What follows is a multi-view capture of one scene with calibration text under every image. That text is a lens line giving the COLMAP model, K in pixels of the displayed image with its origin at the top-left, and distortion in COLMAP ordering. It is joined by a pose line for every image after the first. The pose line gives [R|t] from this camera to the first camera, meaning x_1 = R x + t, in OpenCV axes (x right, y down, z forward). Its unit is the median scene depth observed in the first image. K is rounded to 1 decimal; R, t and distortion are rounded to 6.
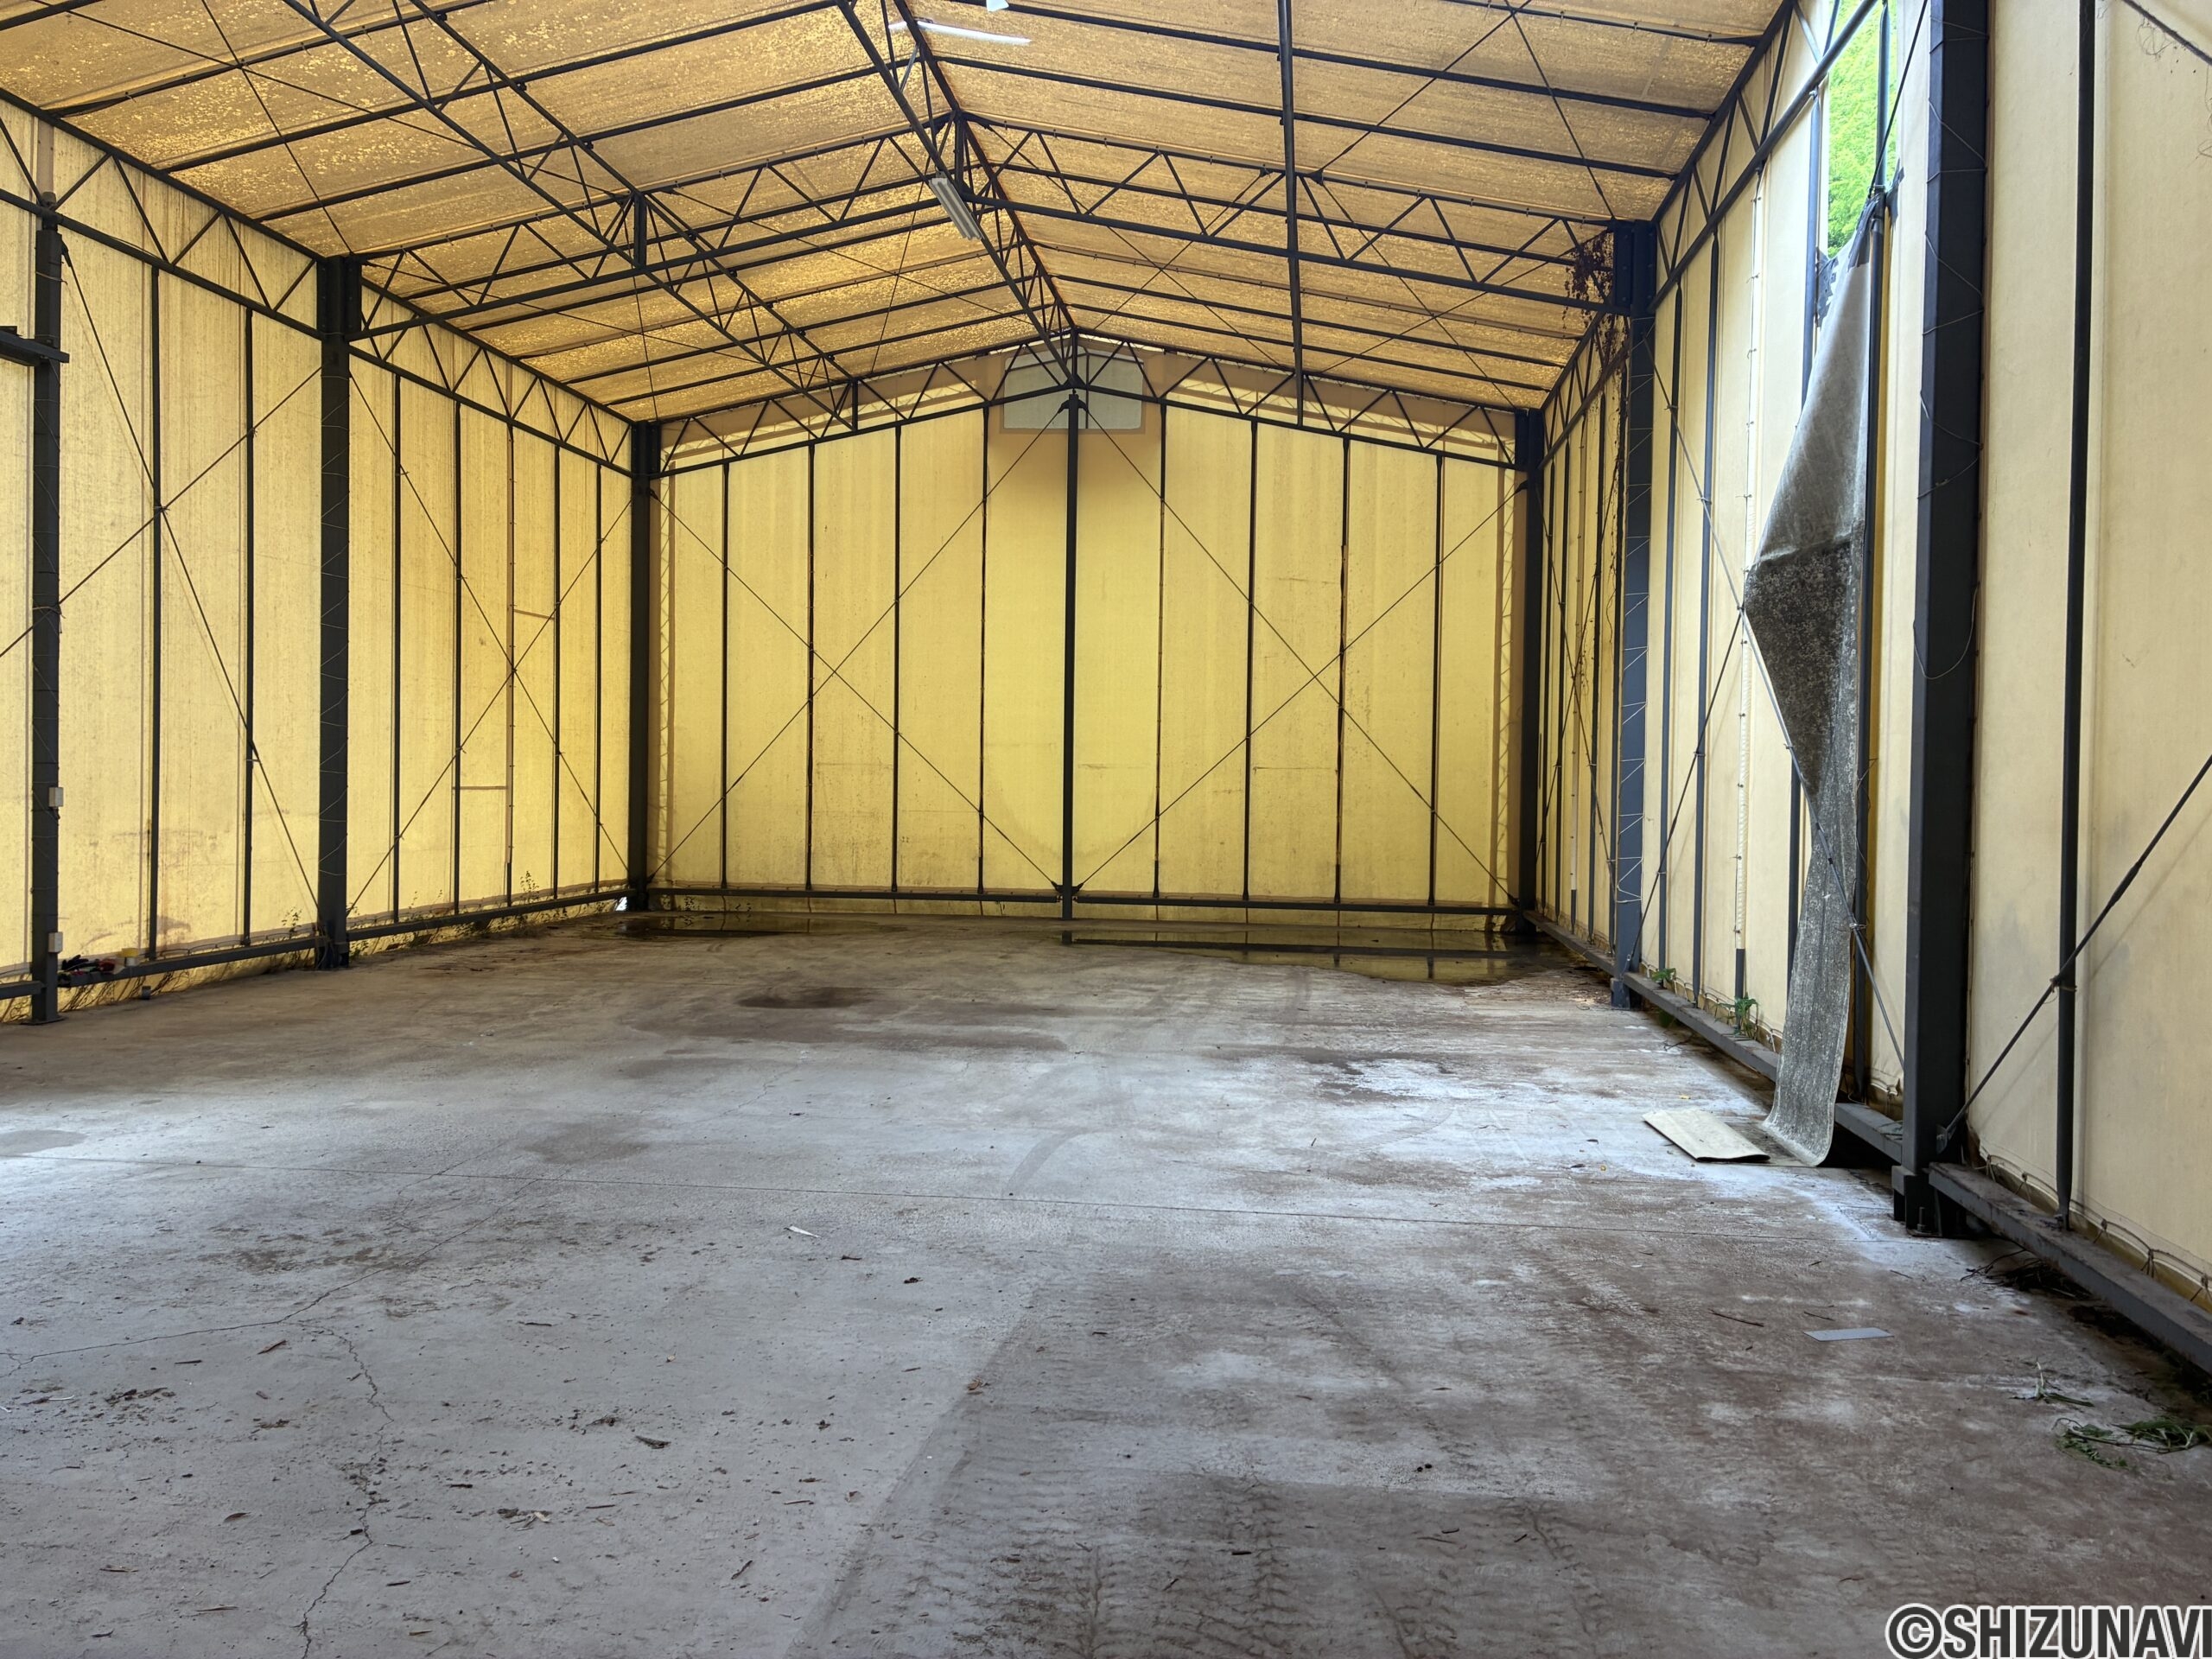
lens RADIAL K [[1719.5, 0, 1117.4], [0, 1719.5, 829.3], [0, 0, 1]] dist [0.012389, 0.001866]
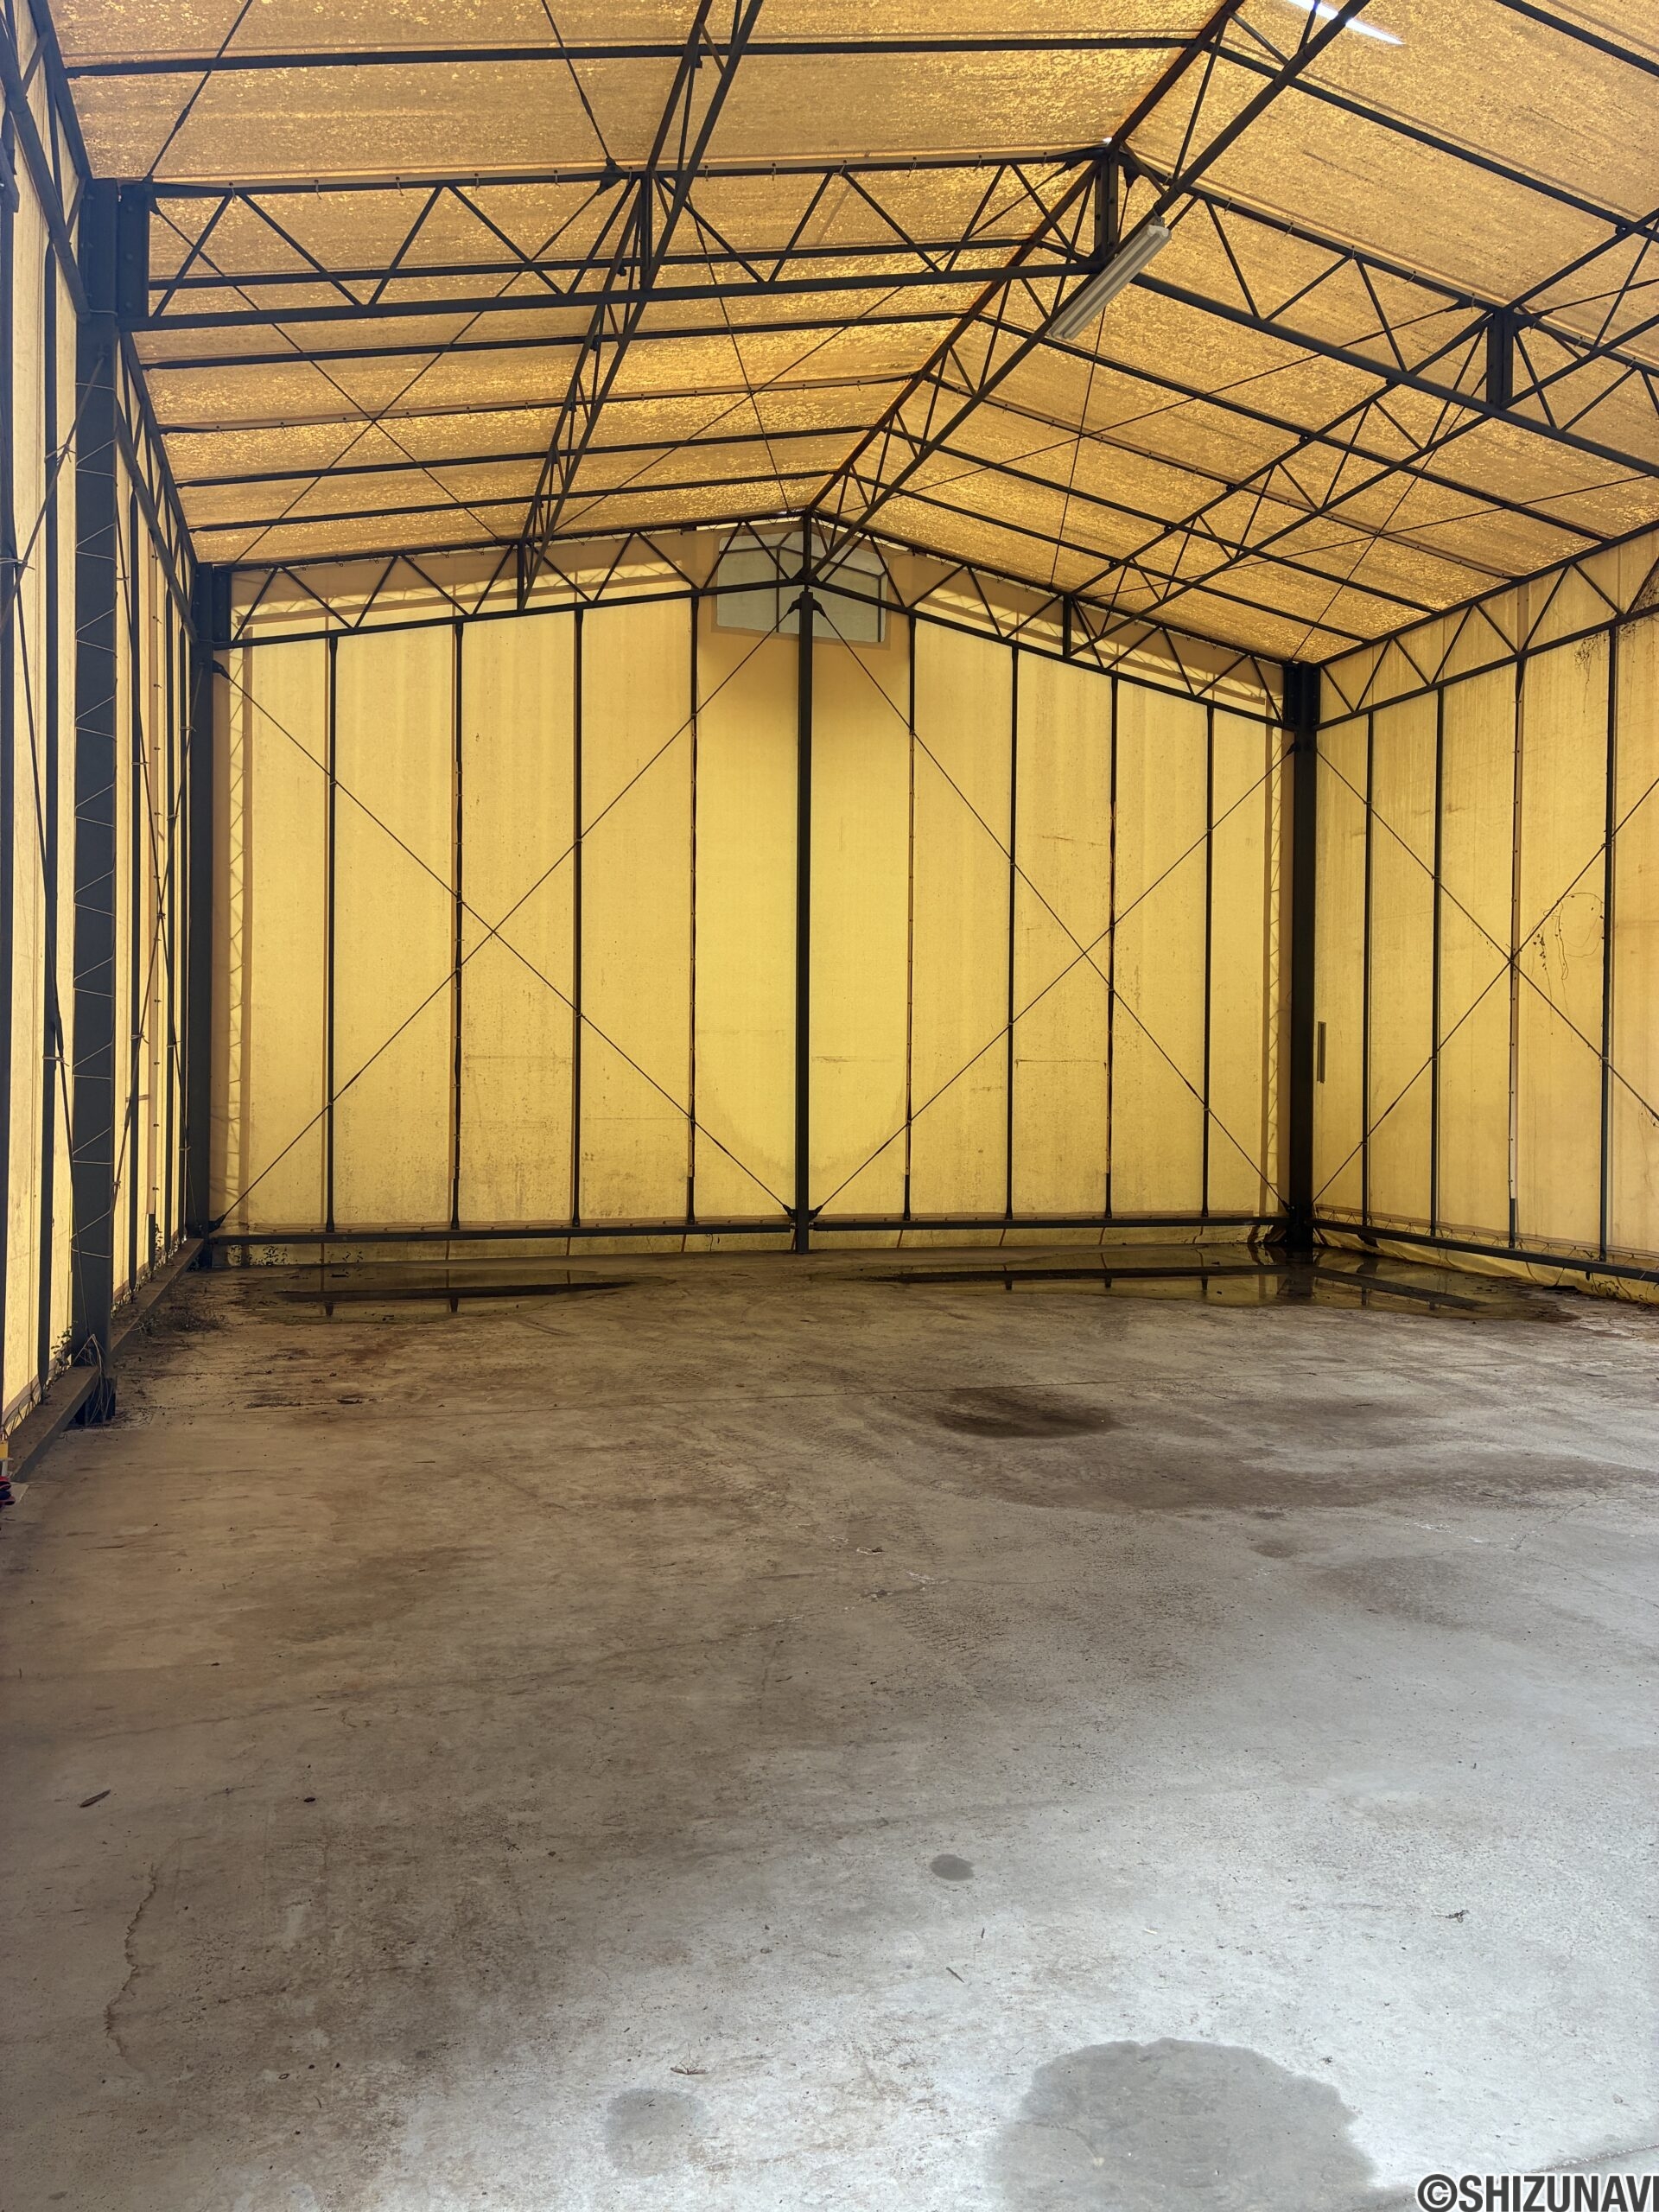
lens RADIAL K [[1719.5, 0, 843.0], [0, 1719.5, 1105.0], [0, 0, 1]] dist [0.012389, 0.001866]
pose [[0.909022, -0.013309, 0.416536, -0.344492], [0.019180, 0.999767, -0.009912, -0.007442], [-0.416307, 0.017000, 0.909065, 0.272643]]
